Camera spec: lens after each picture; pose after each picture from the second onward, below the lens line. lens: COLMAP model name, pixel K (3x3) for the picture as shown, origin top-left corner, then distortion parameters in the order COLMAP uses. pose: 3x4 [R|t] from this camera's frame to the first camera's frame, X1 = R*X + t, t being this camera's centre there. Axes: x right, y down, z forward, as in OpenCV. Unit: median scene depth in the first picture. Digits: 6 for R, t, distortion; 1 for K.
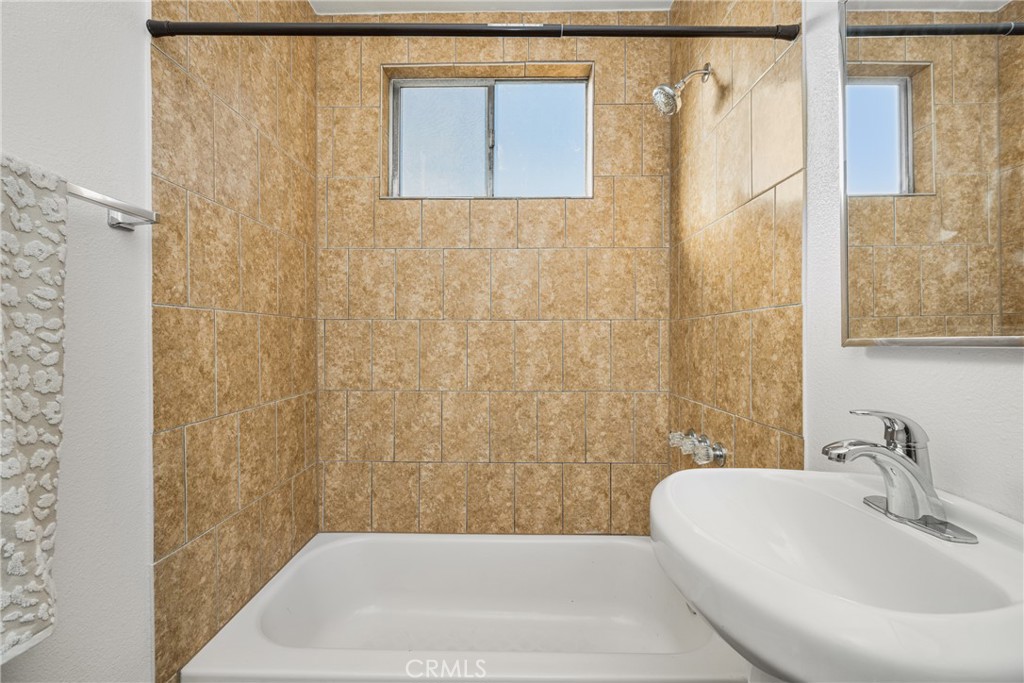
lens RADIAL K [[423.0, 0, 512.0], [0, 423.0, 341.5], [0, 0, 1]] dist [0.000801, -0.000223]
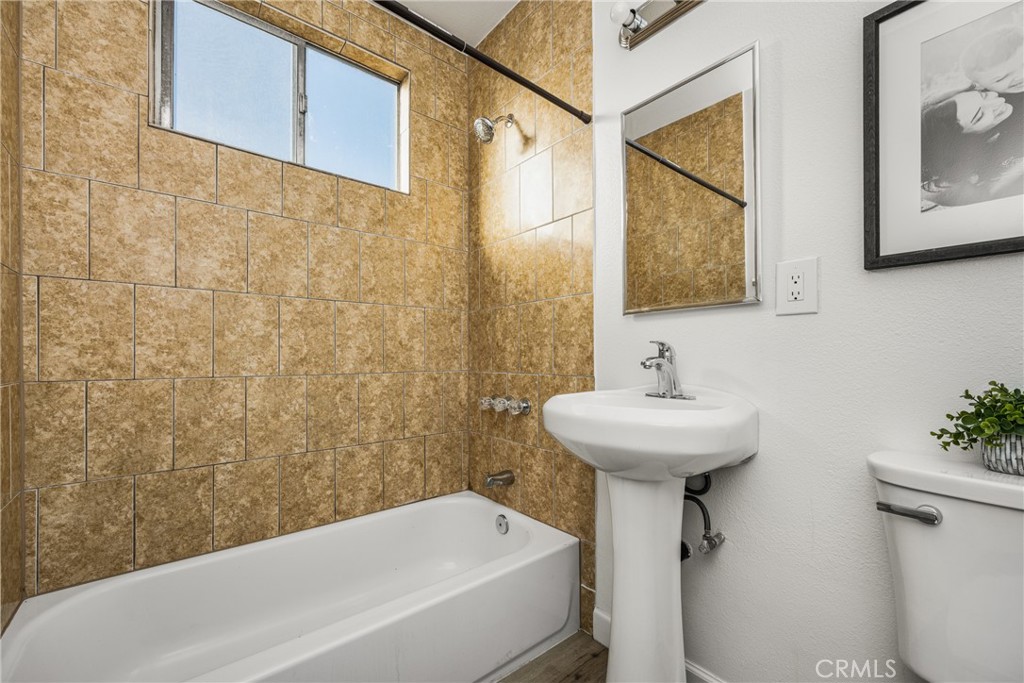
lens RADIAL K [[418.2, 0, 518.3], [0, 418.2, 359.3], [0, 0, 1]] dist [0.000925, -0.000264]
pose [[0.753100, -0.007522, 0.657863, -0.308304], [0.009383, 0.999956, 0.000693, 0.087060], [-0.657840, 0.005650, 0.753137, 0.002382]]
